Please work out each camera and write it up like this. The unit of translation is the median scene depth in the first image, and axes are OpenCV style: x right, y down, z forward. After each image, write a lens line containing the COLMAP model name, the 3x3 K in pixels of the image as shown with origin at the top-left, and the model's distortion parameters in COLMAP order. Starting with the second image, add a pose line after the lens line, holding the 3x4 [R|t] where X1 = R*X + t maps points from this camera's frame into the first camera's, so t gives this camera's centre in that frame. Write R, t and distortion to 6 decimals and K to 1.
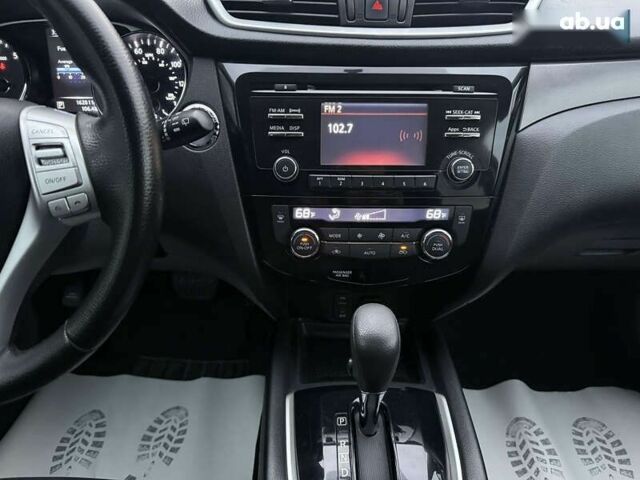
lens RADIAL K [[450.5, 0, 324.8], [0, 450.5, 238.6], [0, 0, 1]] dist [0.047589, -0.046864]
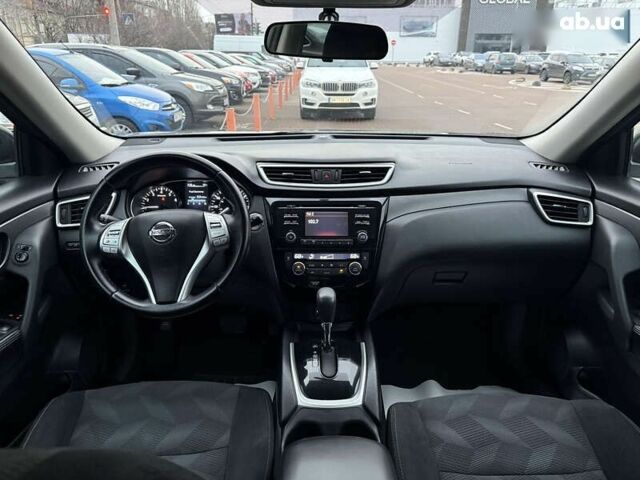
lens RADIAL K [[450.5, 0, 321.6], [0, 450.5, 240.0], [0, 0, 1]] dist [0.047589, -0.046864]
pose [[0.999936, -0.011287, 0.000584, 0.074751], [0.011026, 0.962855, -0.269796, 0.497509], [0.002483, 0.269785, 0.962917, -1.286800]]
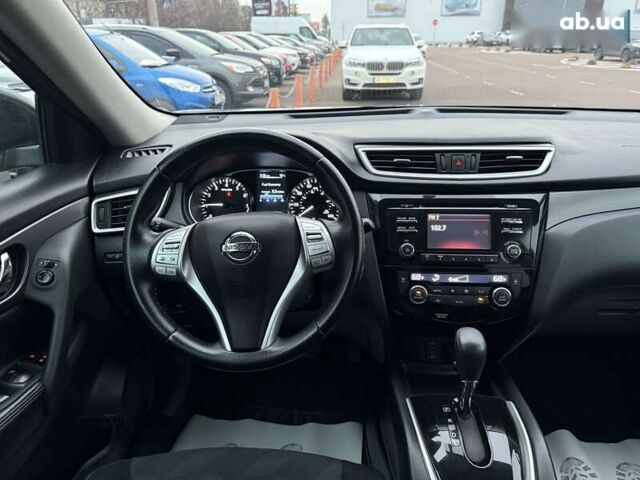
lens RADIAL K [[450.5, 0, 322.2], [0, 450.5, 242.9], [0, 0, 1]] dist [0.047589, -0.046864]
pose [[0.997520, 0.003154, -0.070307, -0.282843], [-0.019516, 0.972213, -0.233283, 0.218347], [0.067618, 0.234076, 0.969864, -0.679600]]
